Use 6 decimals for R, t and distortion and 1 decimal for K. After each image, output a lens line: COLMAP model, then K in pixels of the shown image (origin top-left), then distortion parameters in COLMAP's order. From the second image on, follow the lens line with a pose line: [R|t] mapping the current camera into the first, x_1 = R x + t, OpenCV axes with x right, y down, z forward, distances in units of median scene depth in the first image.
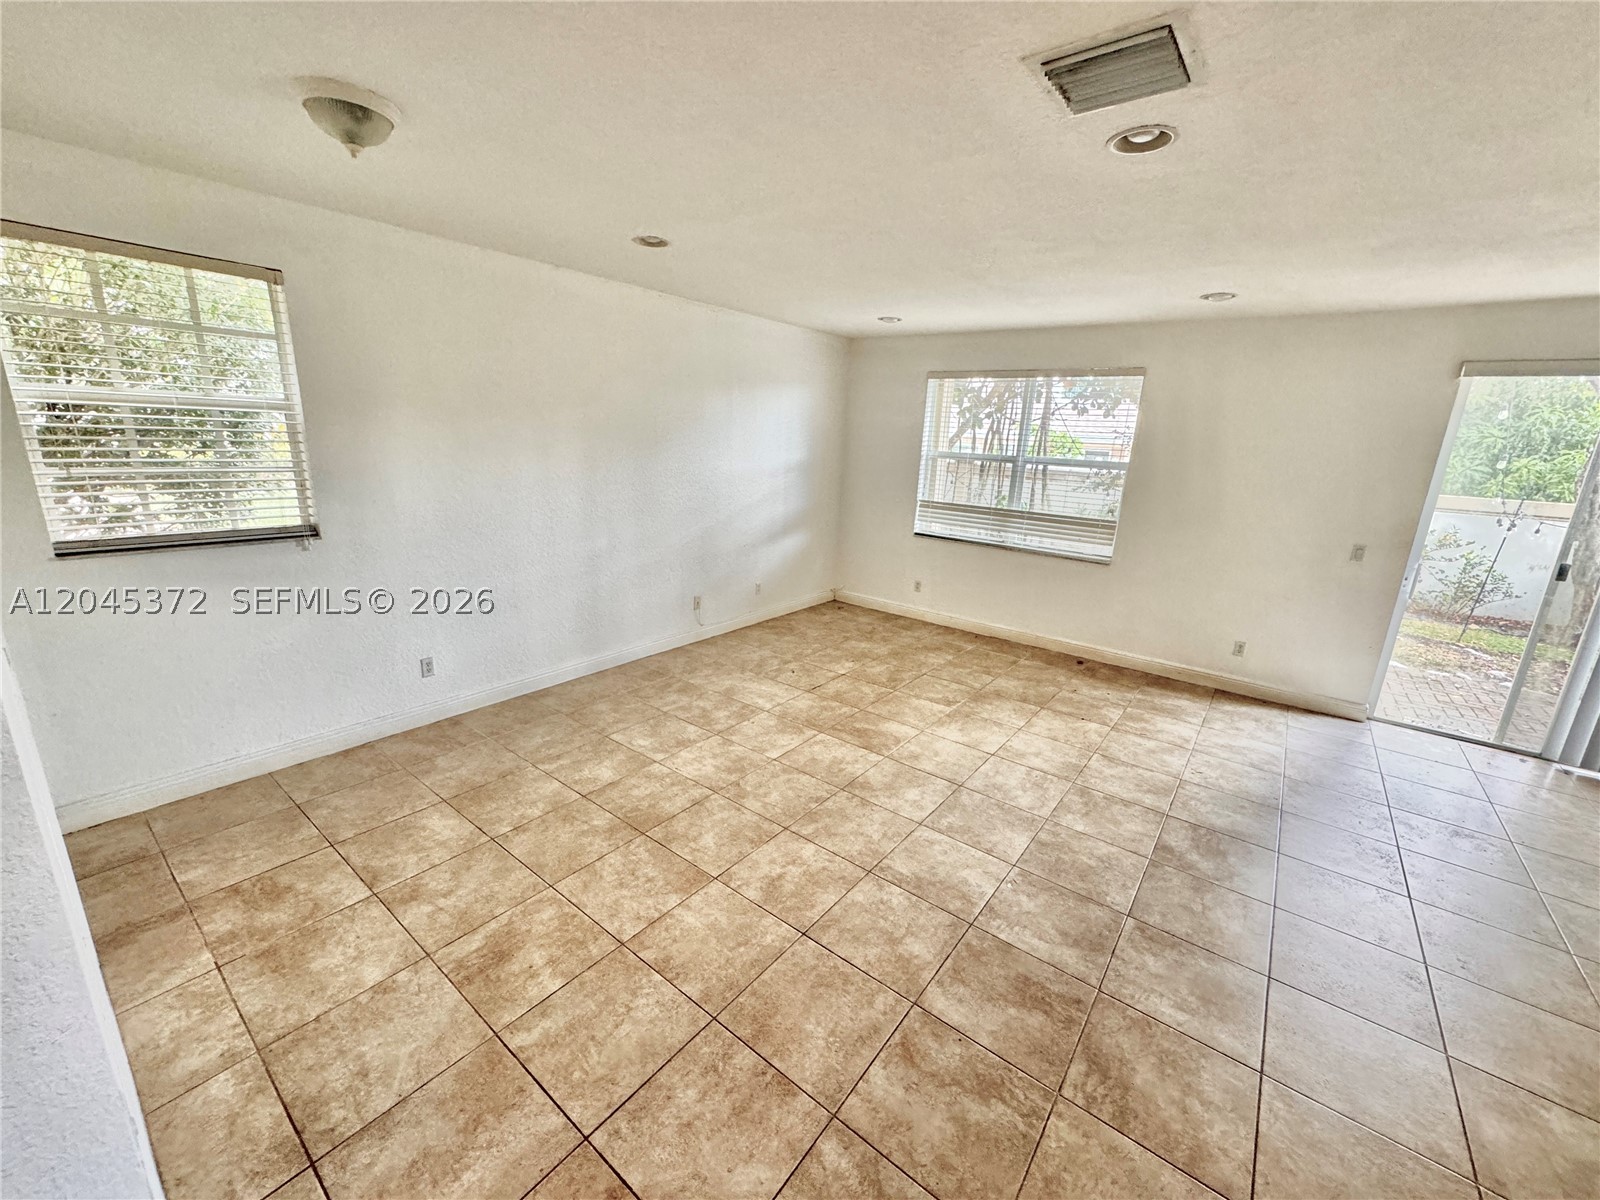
lens RADIAL K [[637.2, 0, 801.3], [0, 637.2, 601.5], [0, 0, 1]] dist [-0.001993, 0.000210]
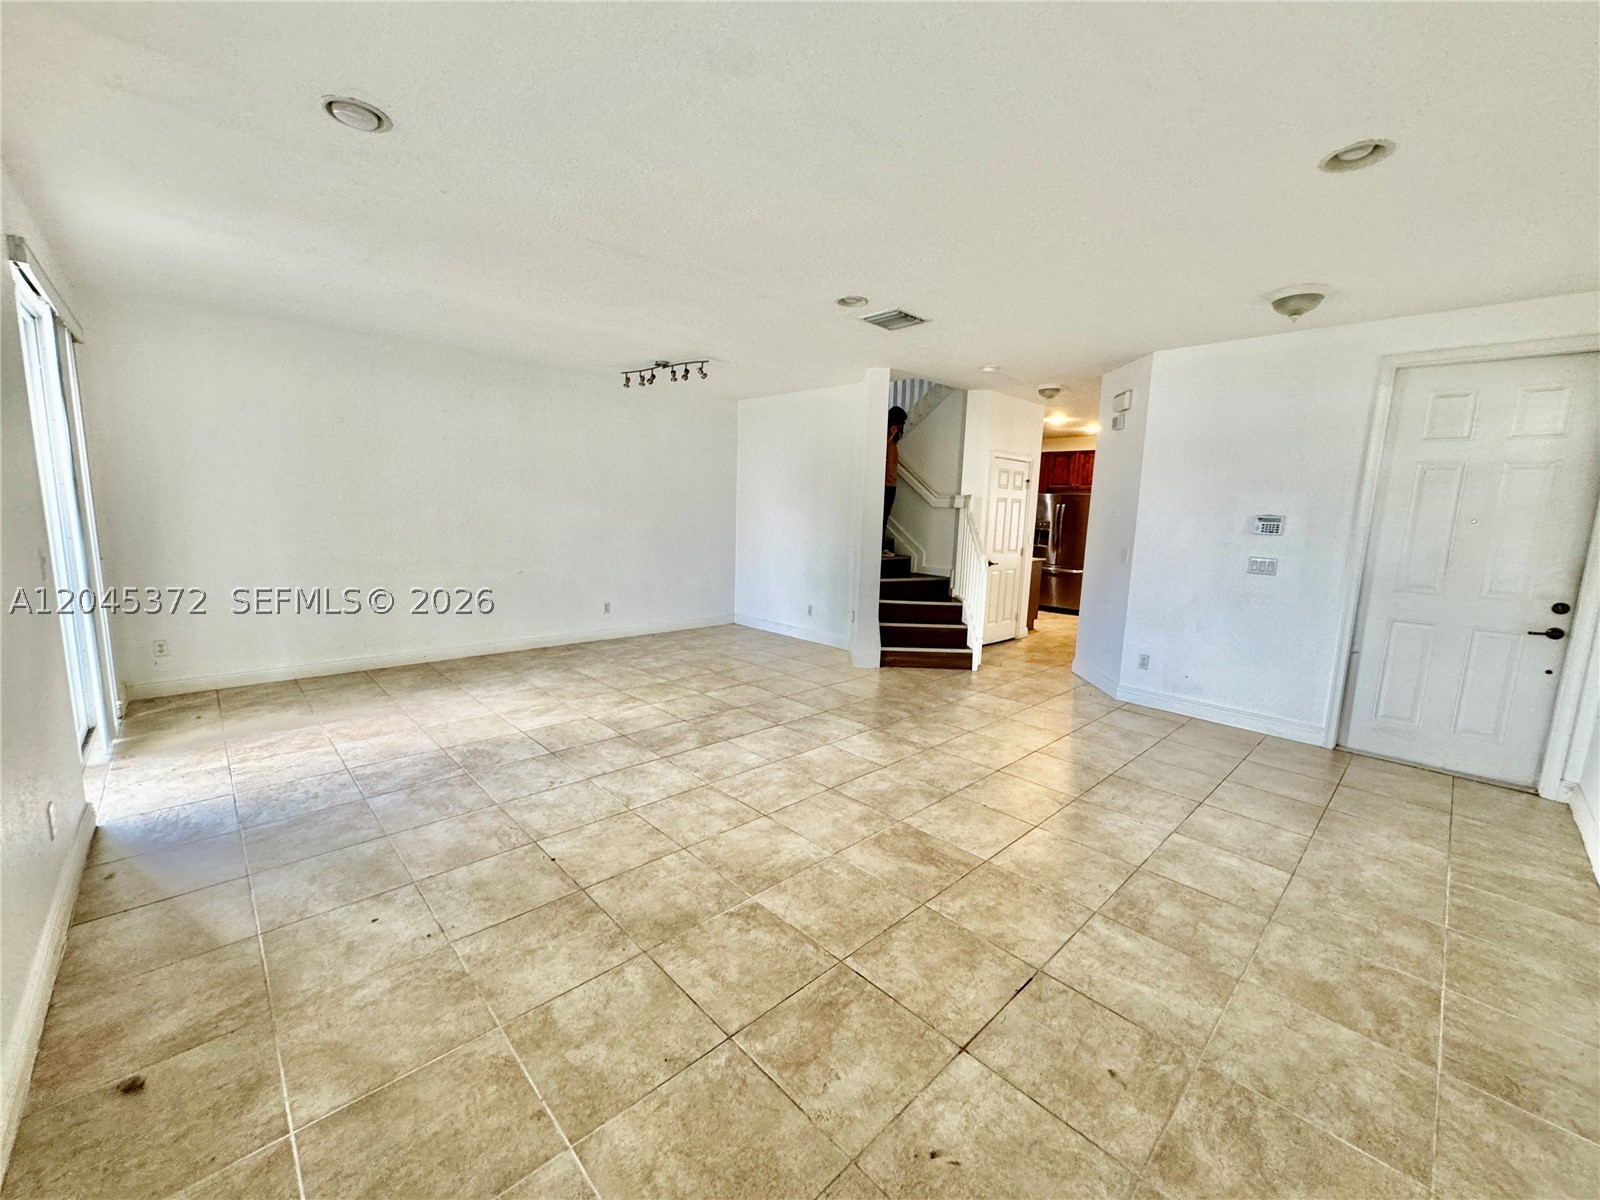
lens RADIAL K [[637.2, 0, 800.9], [0, 637.2, 600.2], [0, 0, 1]] dist [-0.001993, 0.000210]
pose [[-0.986221, -0.096402, 0.134446, 0.160678], [-0.035955, 0.918151, 0.394596, -0.310142], [-0.161481, 0.384325, -0.908965, 1.510682]]
